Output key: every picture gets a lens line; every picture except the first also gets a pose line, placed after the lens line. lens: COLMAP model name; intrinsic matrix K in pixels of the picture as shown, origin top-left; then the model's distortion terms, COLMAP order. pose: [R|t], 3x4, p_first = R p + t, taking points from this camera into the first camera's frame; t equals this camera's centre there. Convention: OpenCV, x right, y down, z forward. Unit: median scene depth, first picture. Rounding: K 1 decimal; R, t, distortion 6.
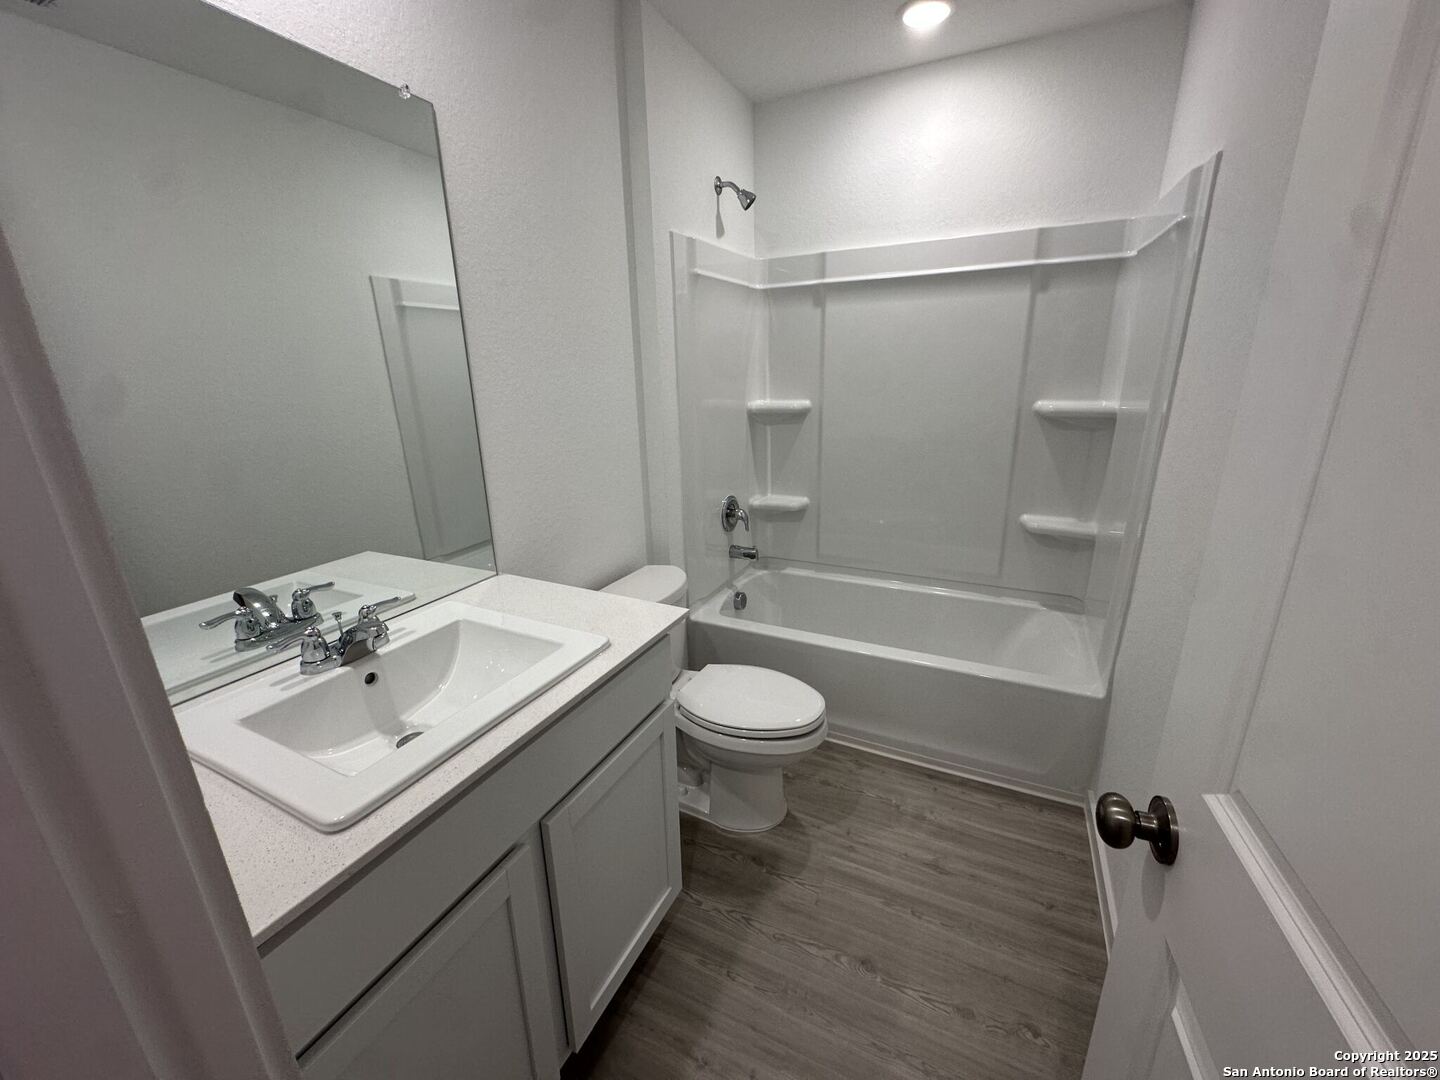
lens RADIAL K [[573.0, 0, 720.0], [0, 573.0, 540.0], [0, 0, 1]] dist [-0.017237, -0.000146]
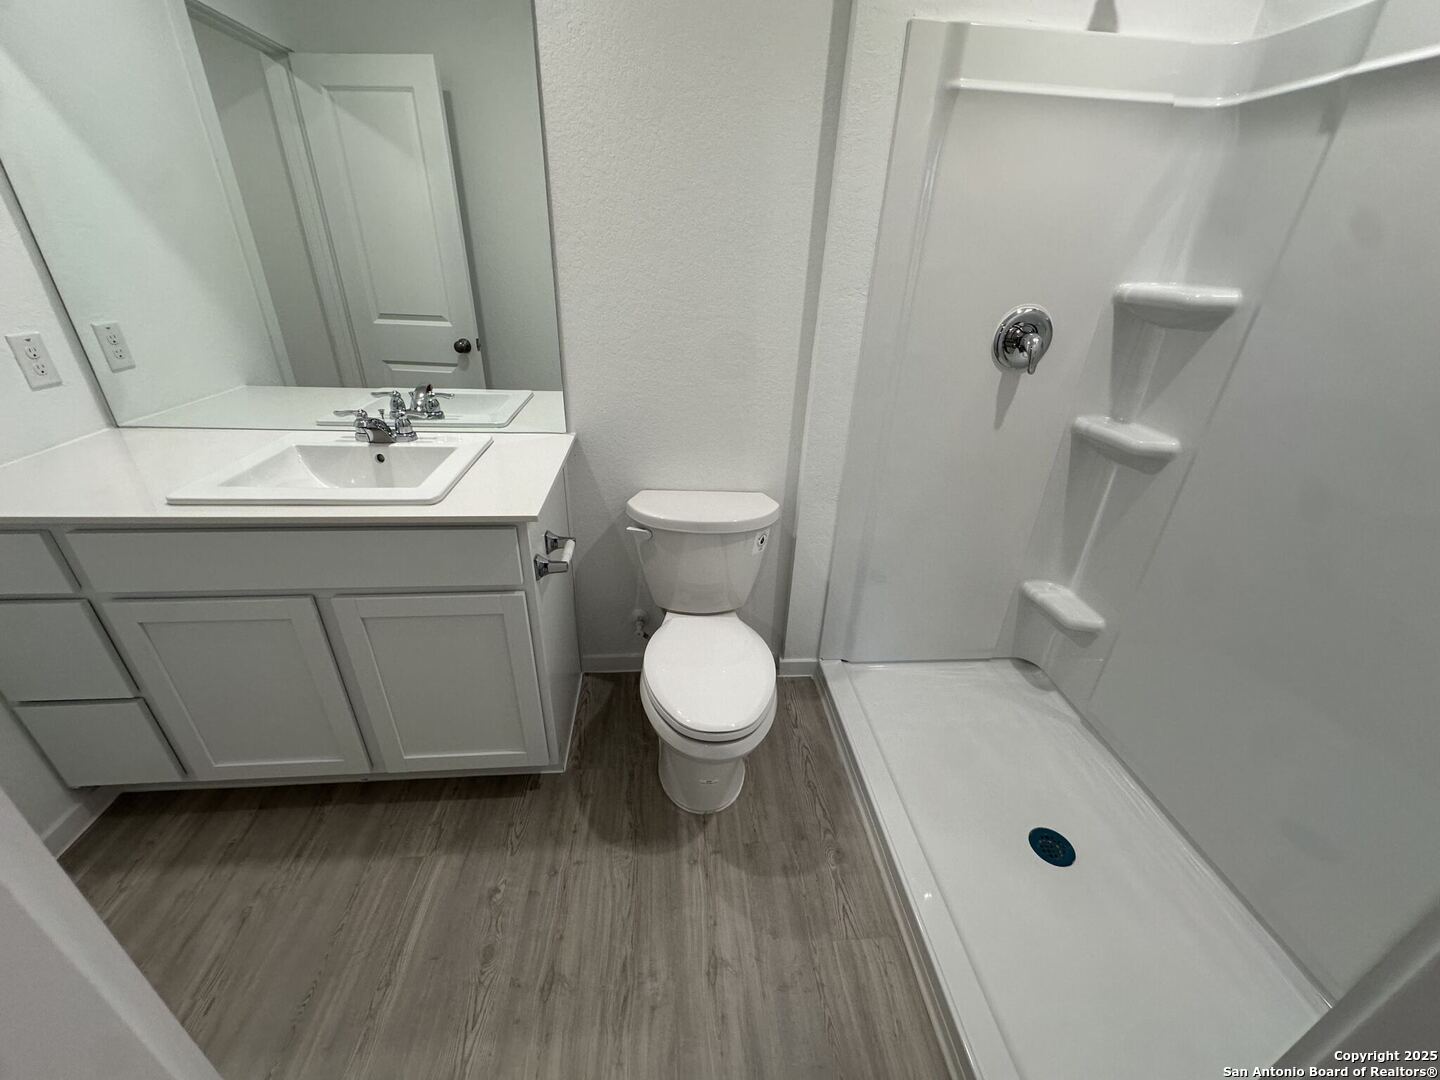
lens RADIAL K [[573.0, 0, 720.0], [0, 573.0, 540.0], [0, 0, 1]] dist [-0.017237, -0.000146]
pose [[0.518645, 0.423027, -0.743005, 0.746580], [-0.293497, 0.904304, 0.309991, -0.201522], [0.803036, 0.057294, 0.593169, 0.677503]]
